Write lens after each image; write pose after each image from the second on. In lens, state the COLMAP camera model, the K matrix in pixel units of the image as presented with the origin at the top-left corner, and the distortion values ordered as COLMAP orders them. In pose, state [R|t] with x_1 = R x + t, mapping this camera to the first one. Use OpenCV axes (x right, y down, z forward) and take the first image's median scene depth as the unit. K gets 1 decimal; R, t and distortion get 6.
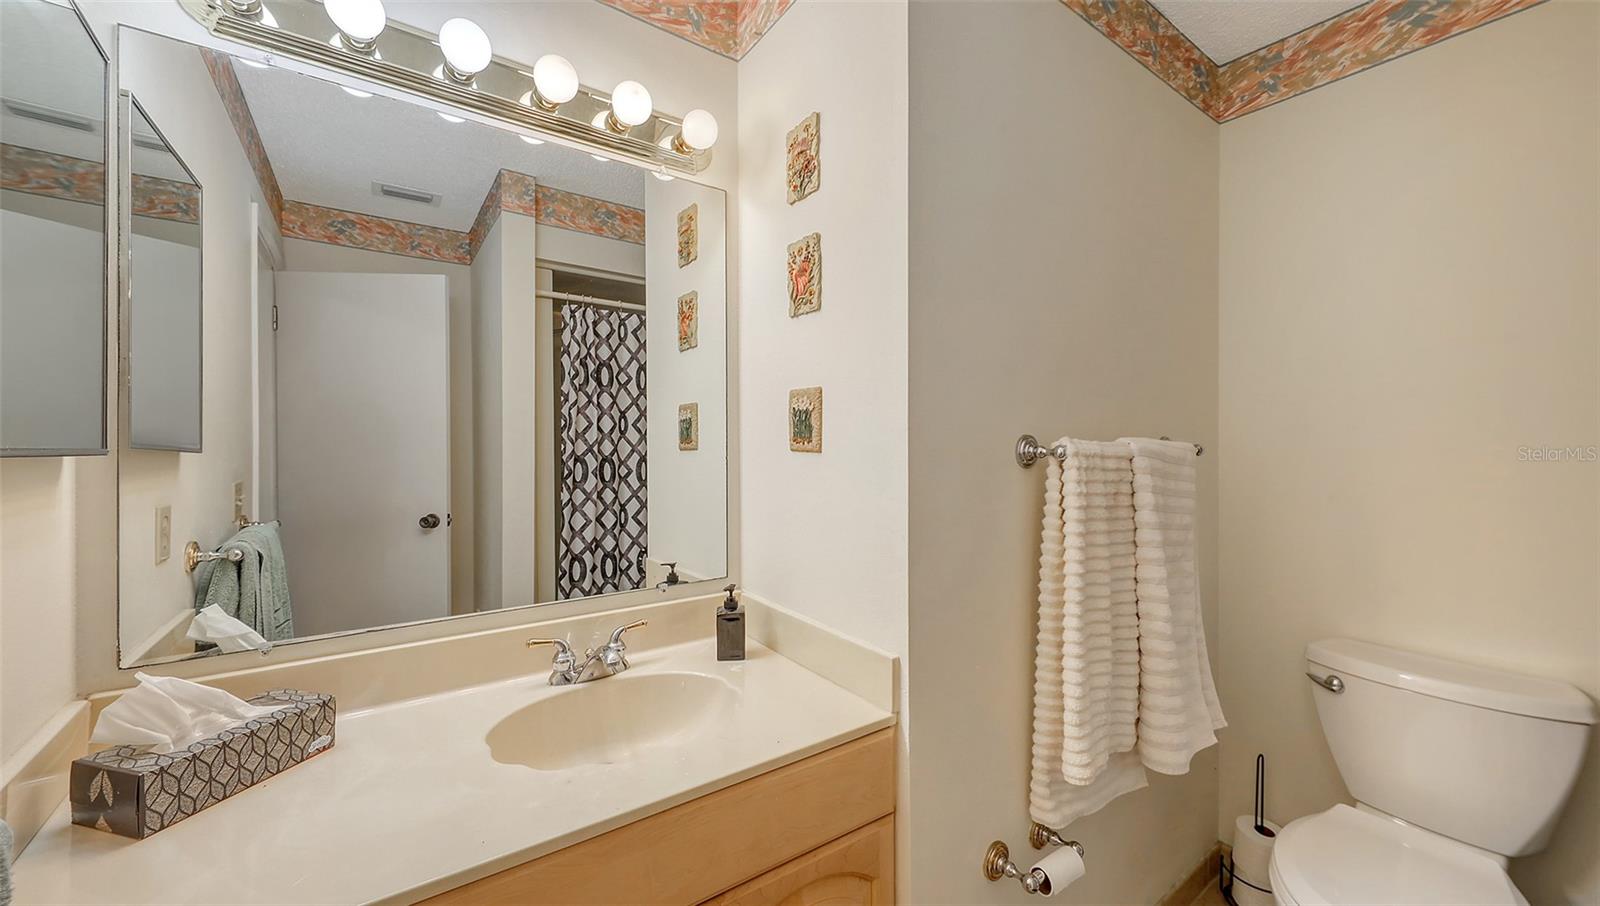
lens RADIAL K [[623.2, 0, 799.9], [0, 623.2, 448.1], [0, 0, 1]] dist [-0.001983, -0.000063]
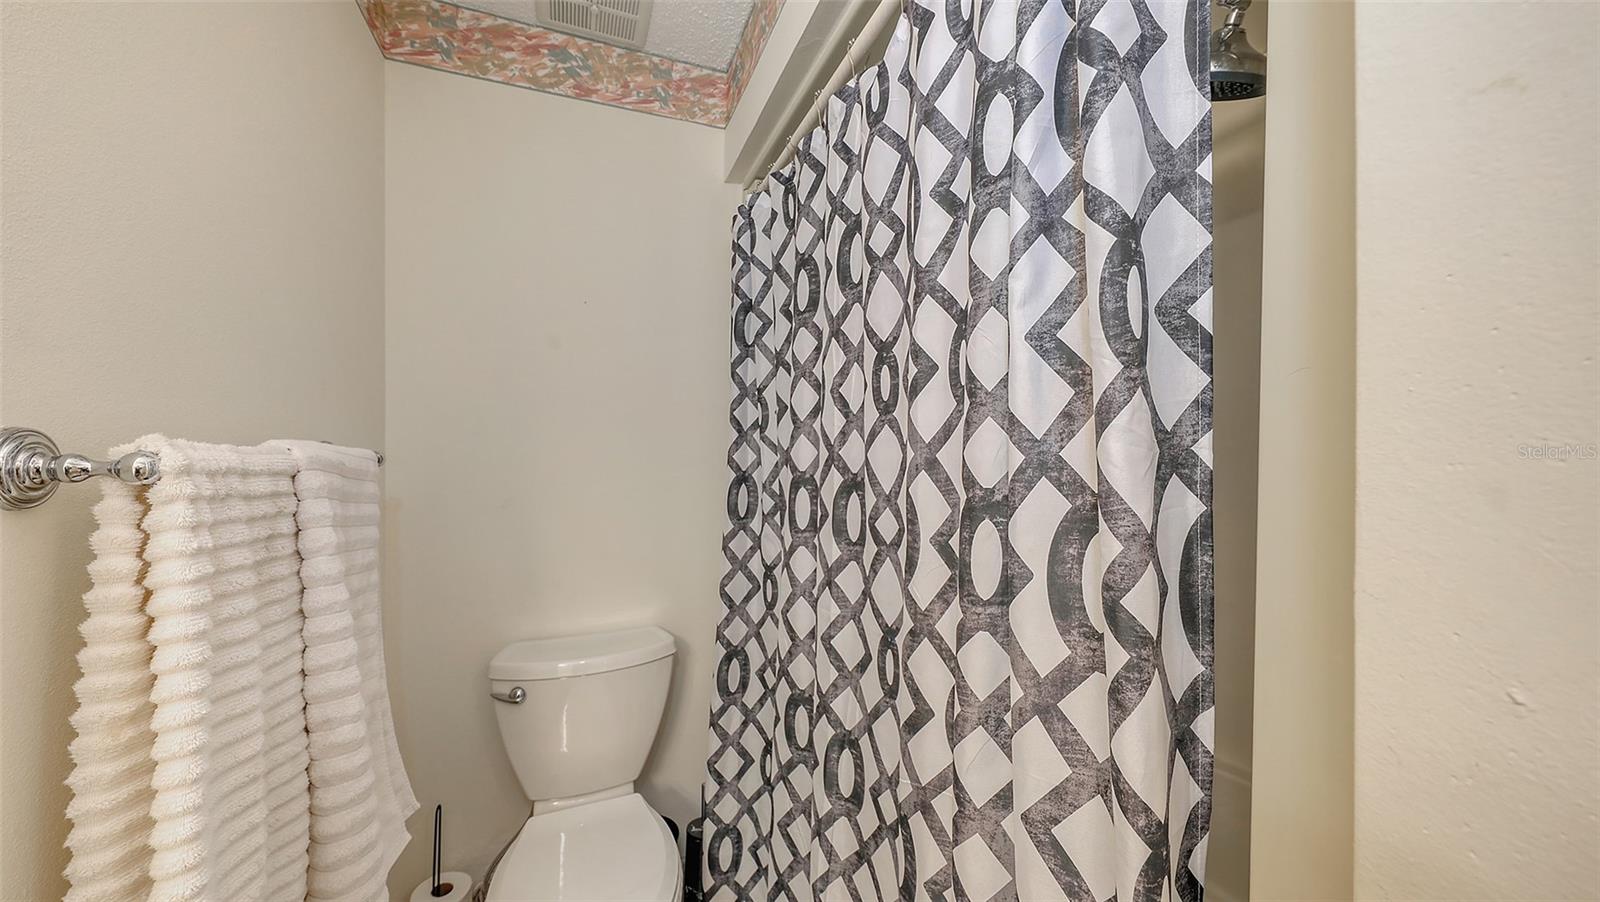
lens RADIAL K [[573.0, 0, 805.3], [0, 573.0, 451.3], [0, 0, 1]] dist [0.002848, 0.000053]
pose [[0.263694, -0.002190, 0.964604, 0.129560], [0.012893, 0.999916, -0.001255, 0.001506], [-0.964520, 0.012768, 0.263700, 0.385387]]
